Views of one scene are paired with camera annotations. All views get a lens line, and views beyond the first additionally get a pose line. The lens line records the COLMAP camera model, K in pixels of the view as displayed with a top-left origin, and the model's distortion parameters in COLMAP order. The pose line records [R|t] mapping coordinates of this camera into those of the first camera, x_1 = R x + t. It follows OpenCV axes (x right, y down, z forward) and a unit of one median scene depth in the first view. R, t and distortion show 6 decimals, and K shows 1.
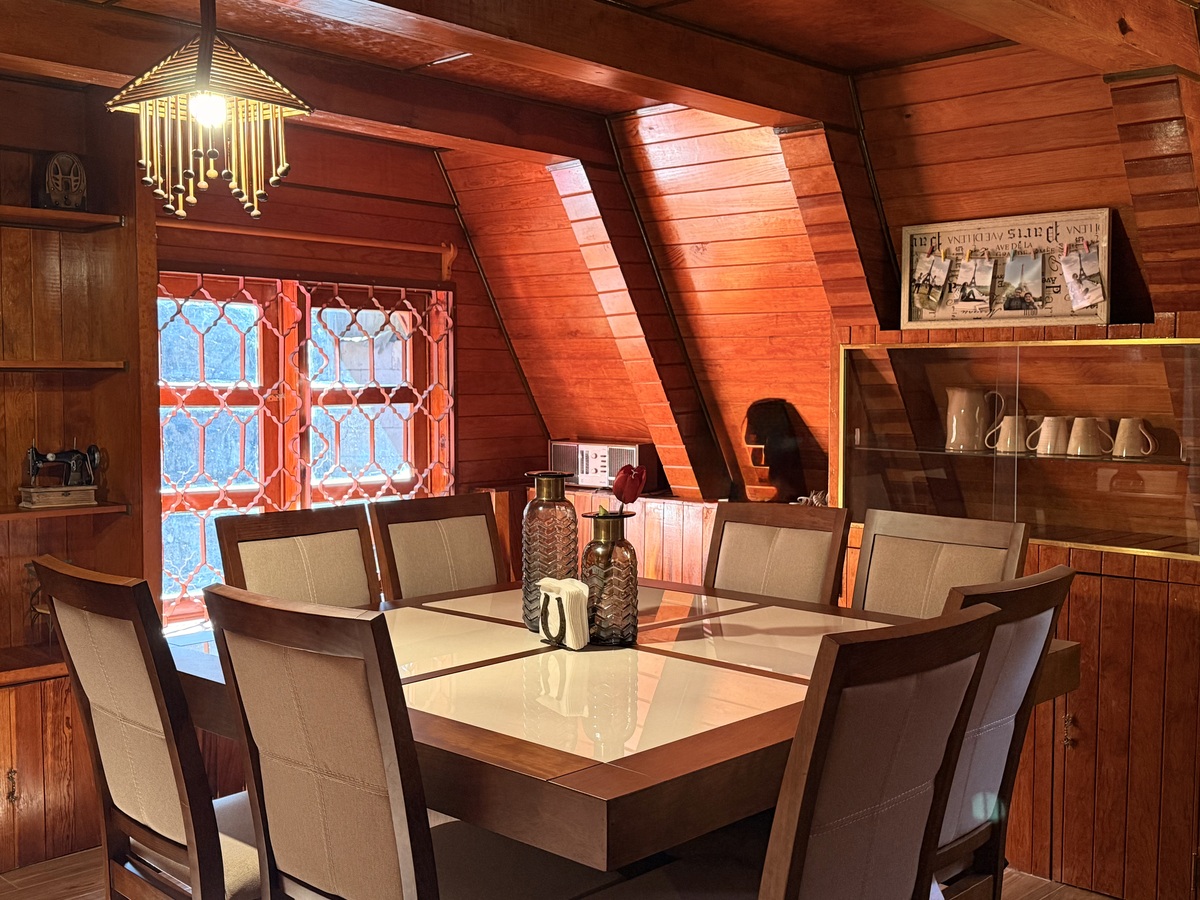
lens RADIAL K [[1301.3, 0, 598.1], [0, 1301.3, 451.3], [0, 0, 1]] dist [0.061556, 0.000000]
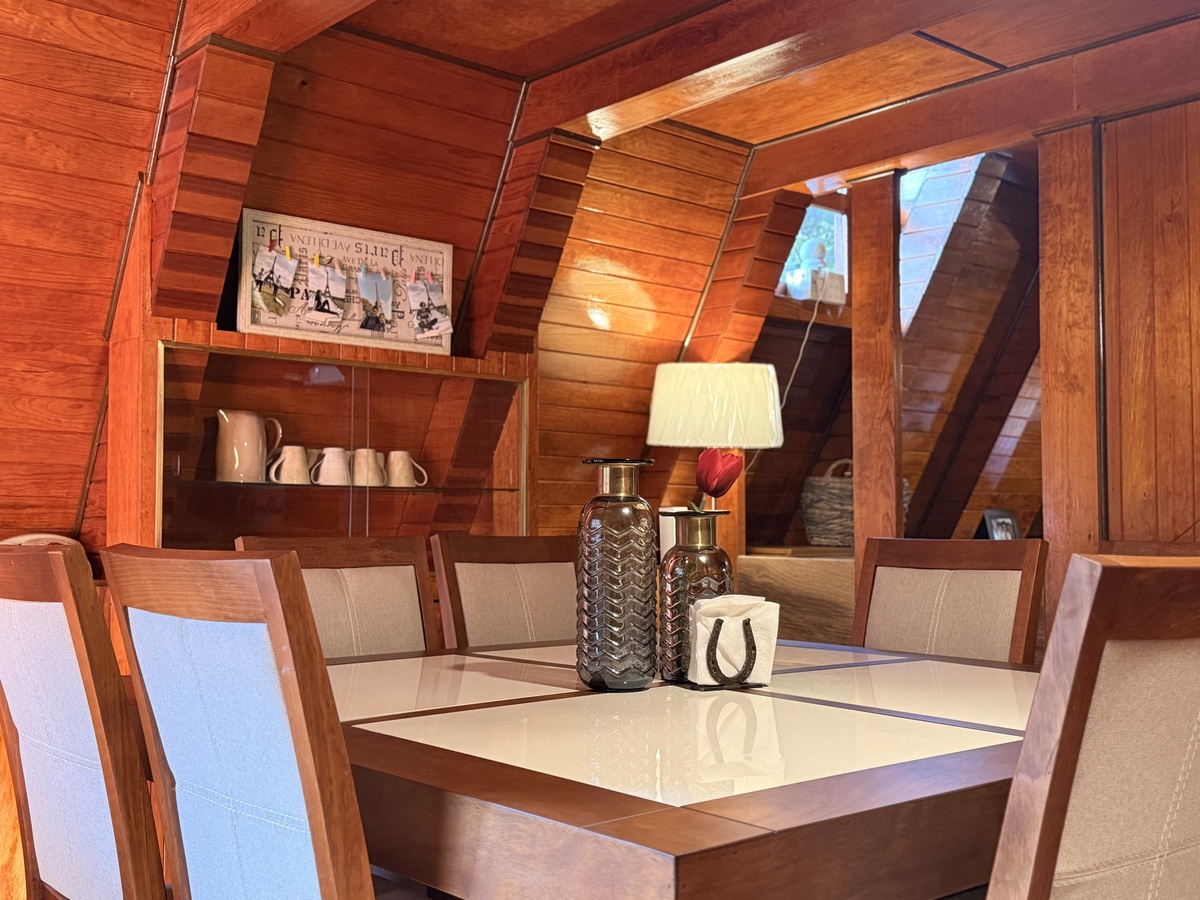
lens RADIAL K [[1301.3, 0, 598.4], [0, 1301.3, 451.2], [0, 0, 1]] dist [0.061556, 0.000000]
pose [[0.096881, 0.054403, 0.993808, -0.574760], [0.049660, 0.996997, -0.059419, 0.041767], [-0.994056, 0.055109, 0.093888, 0.737407]]
